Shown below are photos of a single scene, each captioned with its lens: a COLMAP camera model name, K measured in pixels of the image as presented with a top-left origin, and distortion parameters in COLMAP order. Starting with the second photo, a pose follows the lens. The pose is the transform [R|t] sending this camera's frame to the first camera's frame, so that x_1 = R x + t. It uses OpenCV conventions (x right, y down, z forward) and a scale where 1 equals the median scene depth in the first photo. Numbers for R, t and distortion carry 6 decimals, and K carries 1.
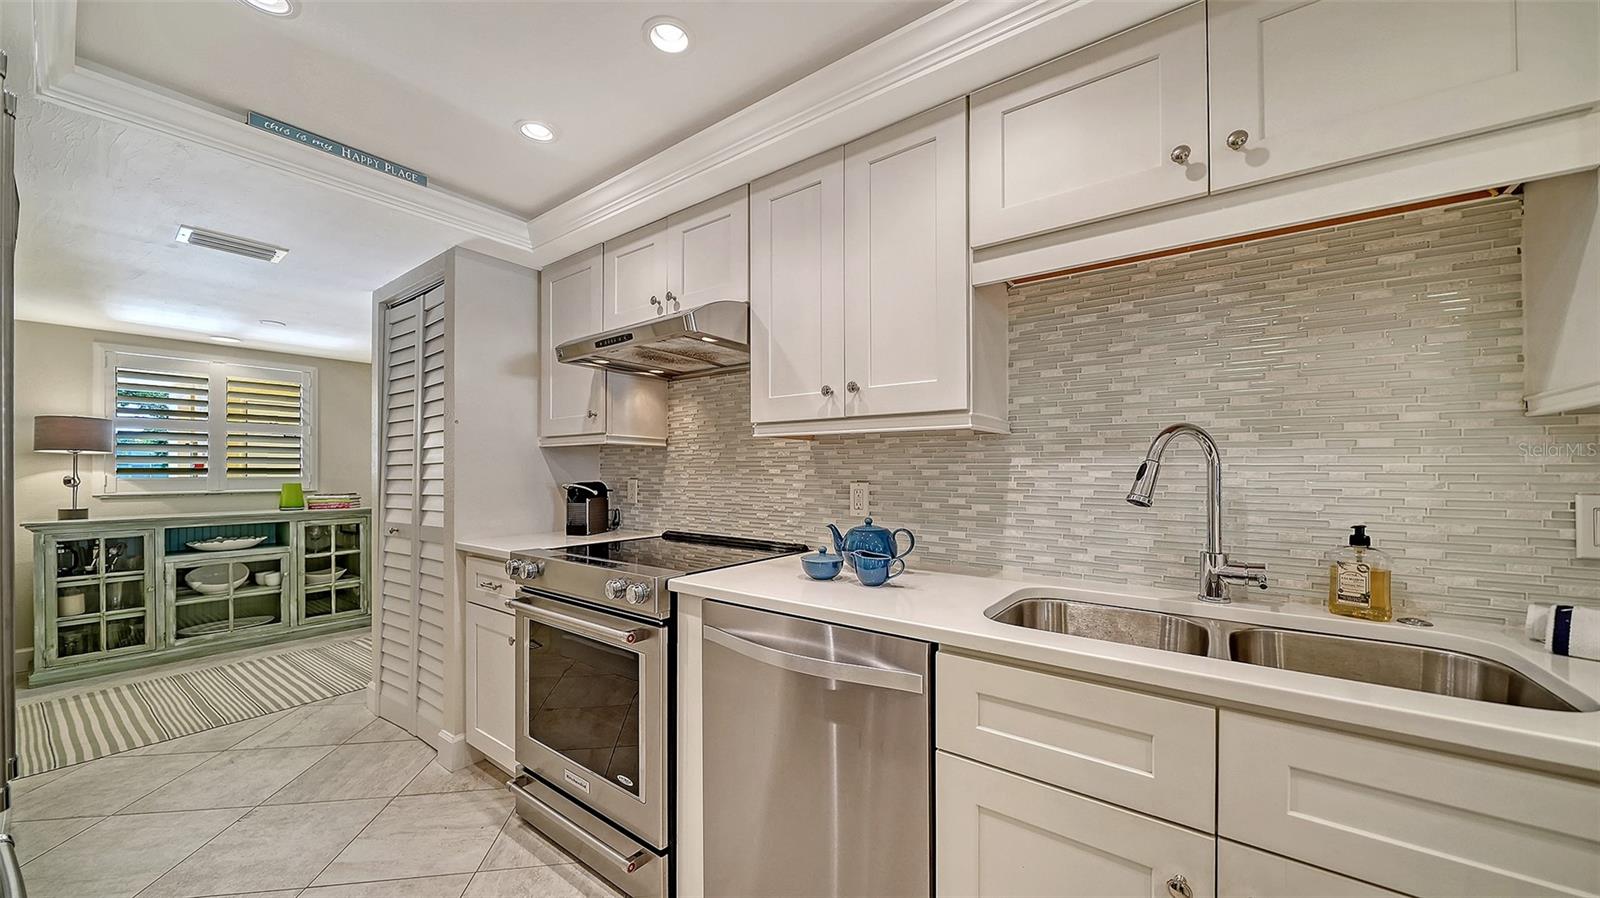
lens RADIAL K [[570.7, 0, 808.7], [0, 570.7, 472.6], [0, 0, 1]] dist [-0.003016, -0.000988]
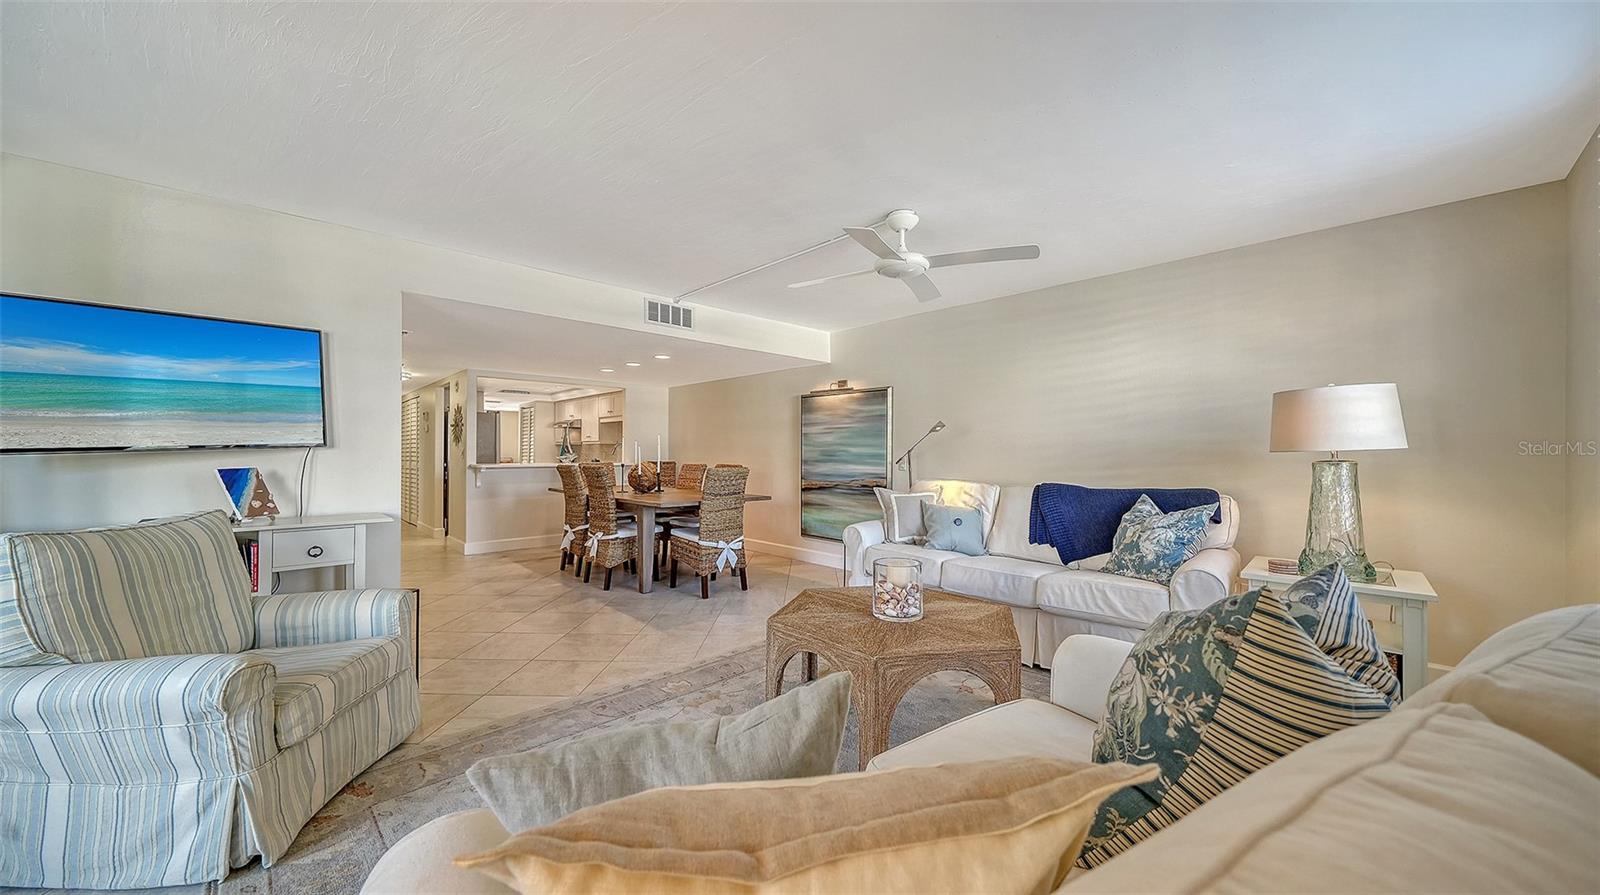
lens RADIAL K [[570.7, 0, 783.1], [0, 570.7, 447.2], [0, 0, 1]] dist [-0.003016, -0.000988]
pose [[0.979193, 0.000743, -0.202927, 2.325617], [-0.002609, 0.999957, -0.008926, 0.013128], [0.202912, 0.009269, 0.979153, -3.173762]]
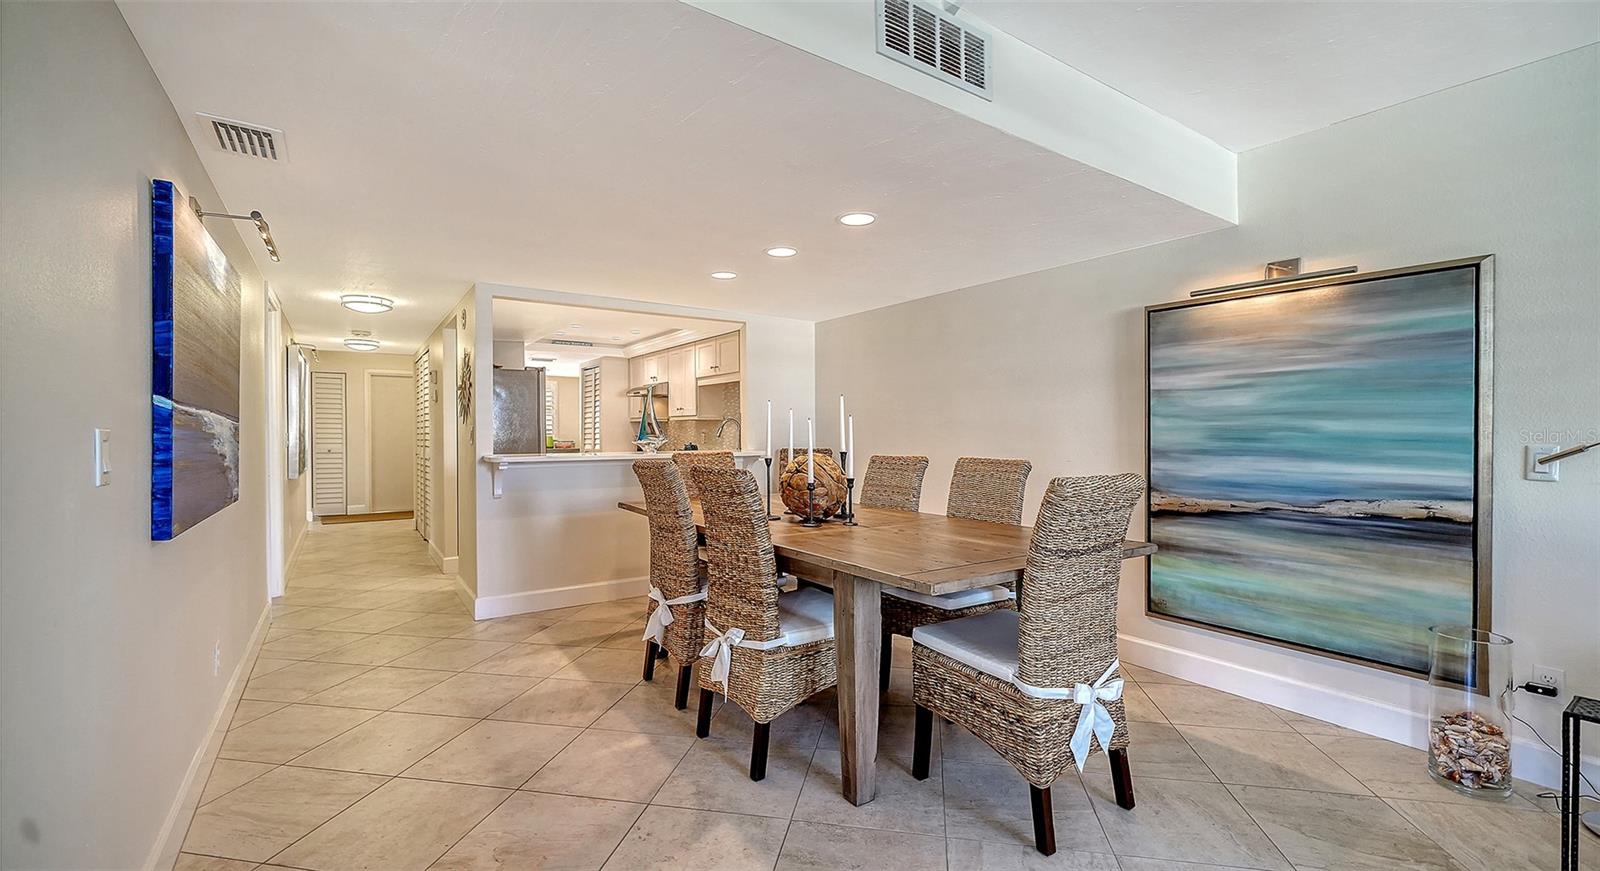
lens RADIAL K [[673.4, 0, 798.3], [0, 673.4, 446.2], [0, 0, 1]] dist [0.002347, 0.000314]
pose [[0.942509, 0.006376, -0.334120, 1.654499], [0.000424, 0.999794, 0.020275, 0.013453], [0.334181, -0.019251, 0.942312, -2.156614]]
